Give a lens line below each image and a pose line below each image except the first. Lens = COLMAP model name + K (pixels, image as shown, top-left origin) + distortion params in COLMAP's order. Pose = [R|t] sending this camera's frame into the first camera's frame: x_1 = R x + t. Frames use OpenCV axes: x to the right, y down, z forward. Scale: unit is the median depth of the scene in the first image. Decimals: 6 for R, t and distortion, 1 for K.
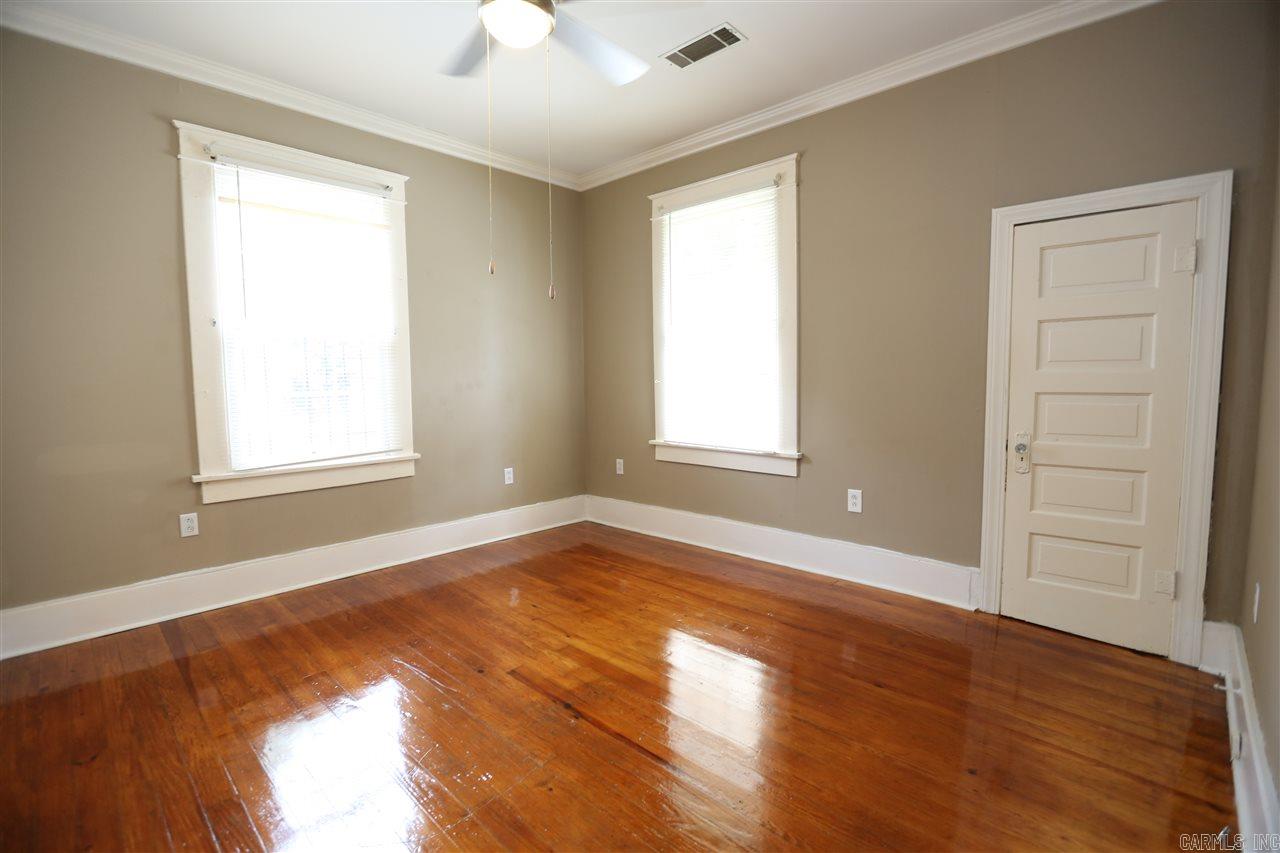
lens RADIAL K [[576.3, 0, 637.4], [0, 576.3, 420.4], [0, 0, 1]] dist [-0.038961, 0.000107]
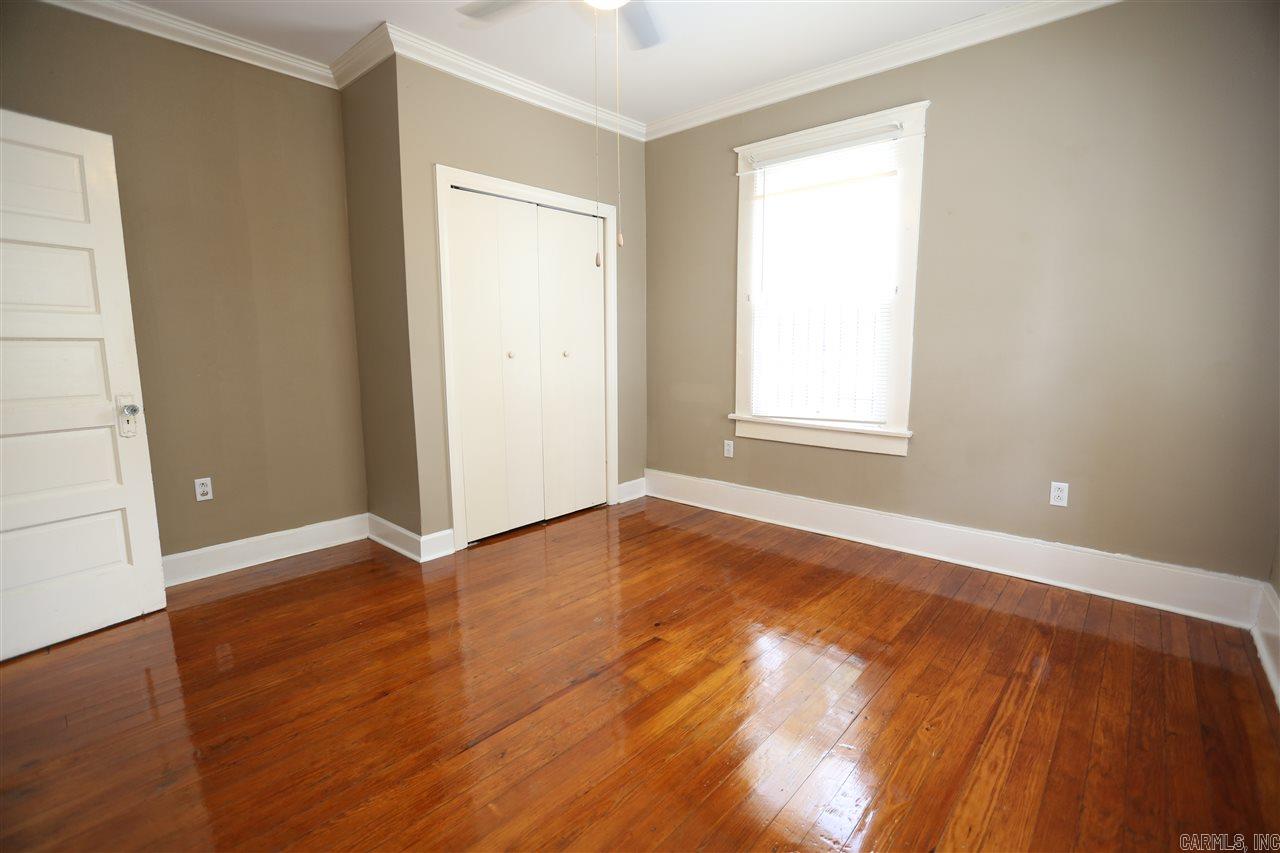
lens RADIAL K [[570.9, 0, 640.0], [0, 570.9, 426.5], [0, 0, 1]] dist [-0.061025, 0.000037]
pose [[0.018687, 0.148148, -0.988789, 0.545414], [-0.072166, 0.986582, 0.146454, -0.054200], [0.997218, 0.068620, 0.029128, 0.704963]]
